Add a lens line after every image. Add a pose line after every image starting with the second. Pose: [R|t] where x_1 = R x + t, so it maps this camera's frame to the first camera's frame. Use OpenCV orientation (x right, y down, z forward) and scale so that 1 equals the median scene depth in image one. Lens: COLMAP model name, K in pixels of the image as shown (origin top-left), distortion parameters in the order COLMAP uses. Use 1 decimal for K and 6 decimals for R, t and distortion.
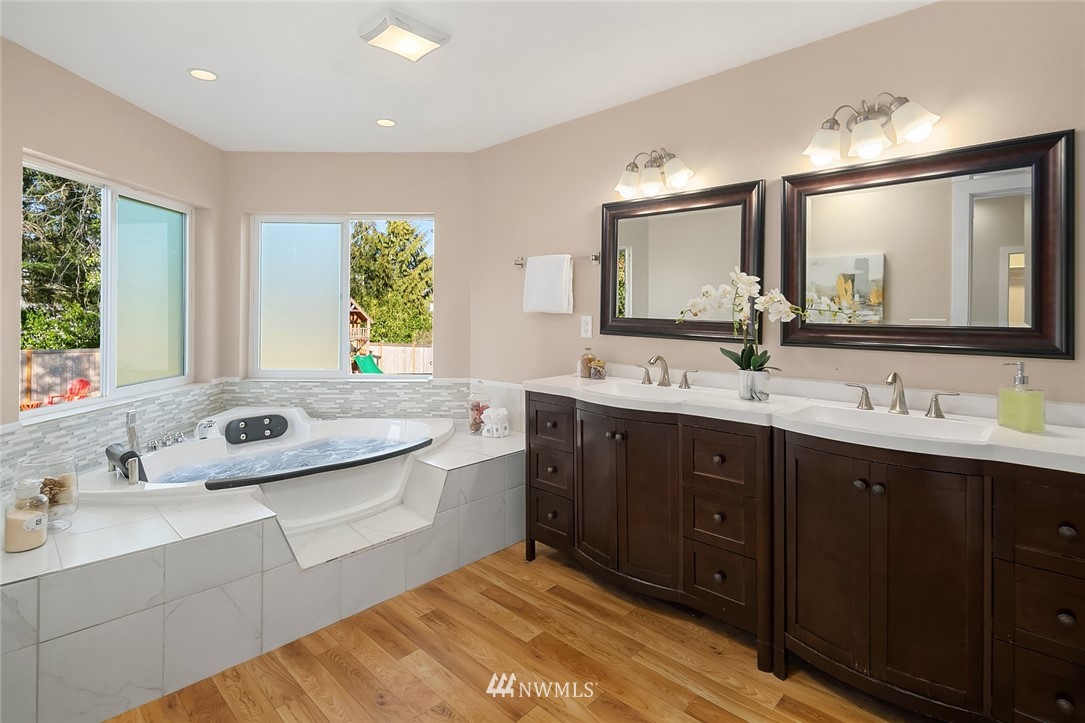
lens RADIAL K [[535.4, 0, 529.8], [0, 535.4, 314.3], [0, 0, 1]] dist [0.001774, -0.001840]
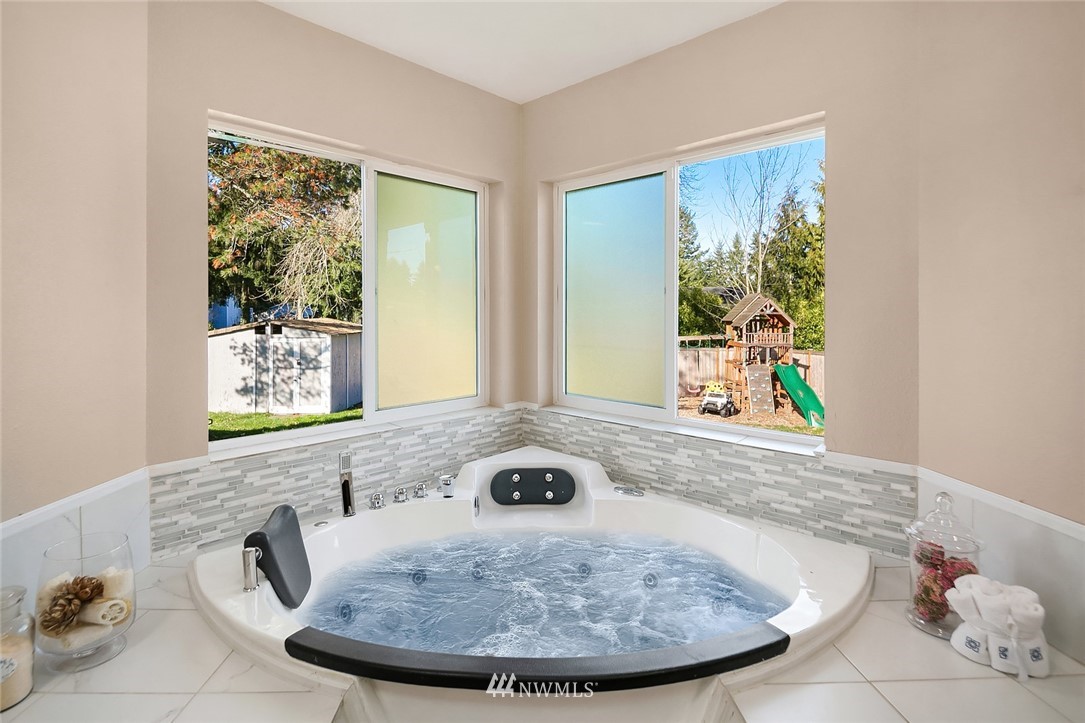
lens RADIAL K [[535.4, 0, 529.8], [0, 535.4, 314.3], [0, 0, 1]] dist [0.001774, -0.001840]
pose [[0.720490, -0.003667, -0.693456, -0.036243], [0.000123, 0.999987, -0.005160, -0.002999], [0.693466, 0.003632, 0.720481, 0.467513]]
